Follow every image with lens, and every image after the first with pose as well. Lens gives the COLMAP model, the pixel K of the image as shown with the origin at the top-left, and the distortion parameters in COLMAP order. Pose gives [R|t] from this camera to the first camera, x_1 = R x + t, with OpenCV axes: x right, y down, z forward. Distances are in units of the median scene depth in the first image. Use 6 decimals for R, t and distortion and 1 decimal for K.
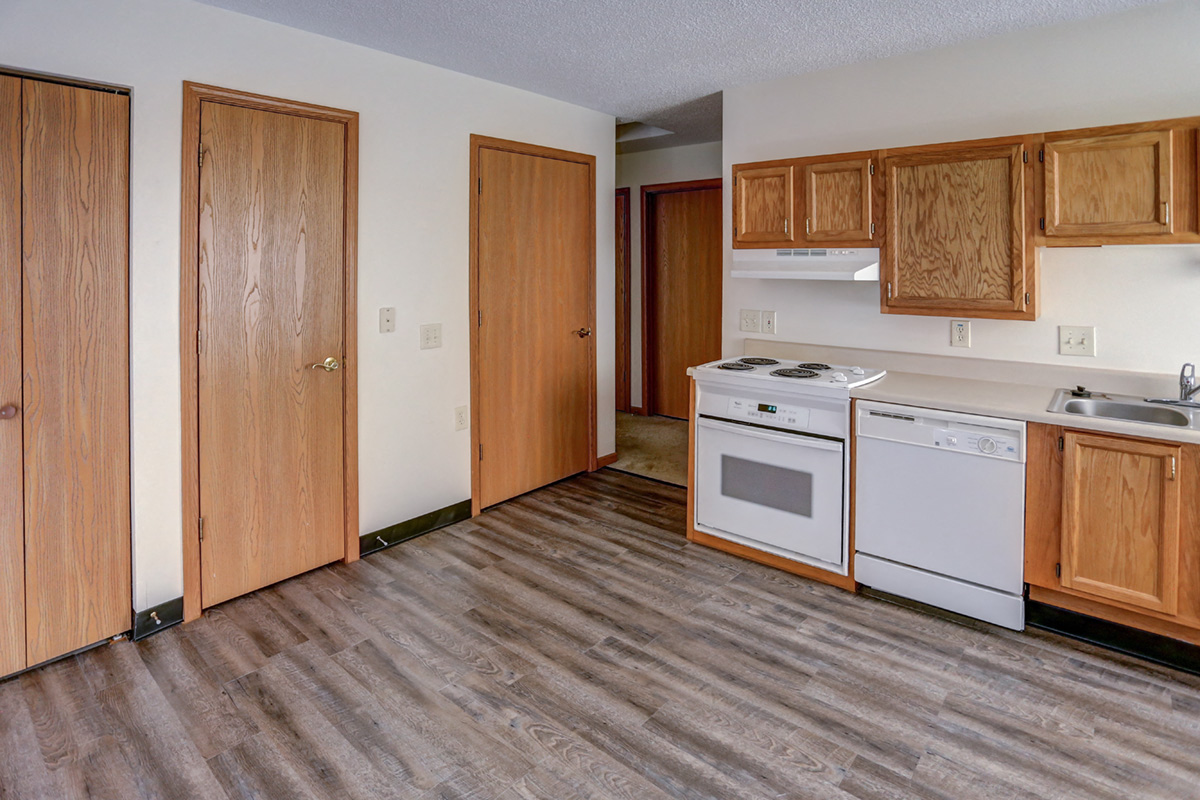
lens RADIAL K [[671.4, 0, 562.4], [0, 671.4, 252.1], [0, 0, 1]] dist [-0.060431, 0.020870]
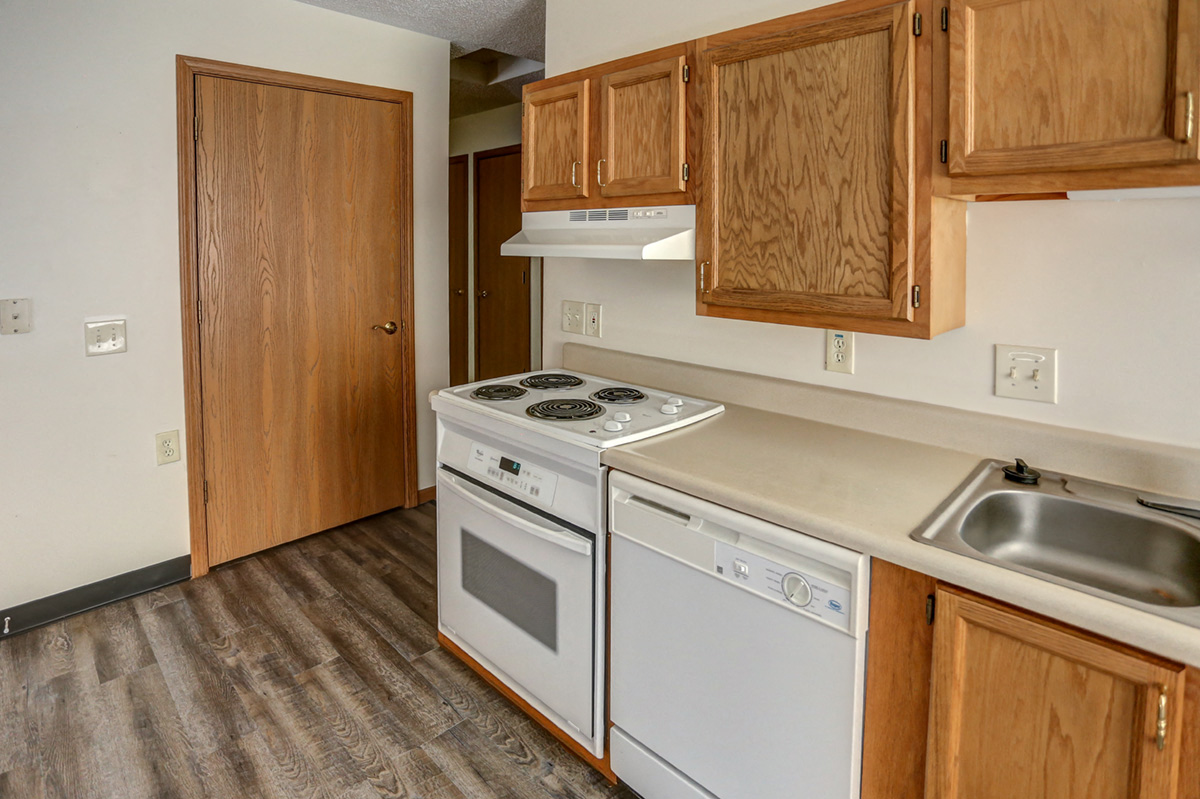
lens RADIAL K [[671.4, 0, 568.1], [0, 671.4, 258.6], [0, 0, 1]] dist [-0.060431, 0.020870]
pose [[0.998178, 0.000921, -0.060329, 0.428898], [0.001737, 0.999030, 0.043992, 0.015787], [0.060311, -0.044016, 0.997209, 0.421460]]
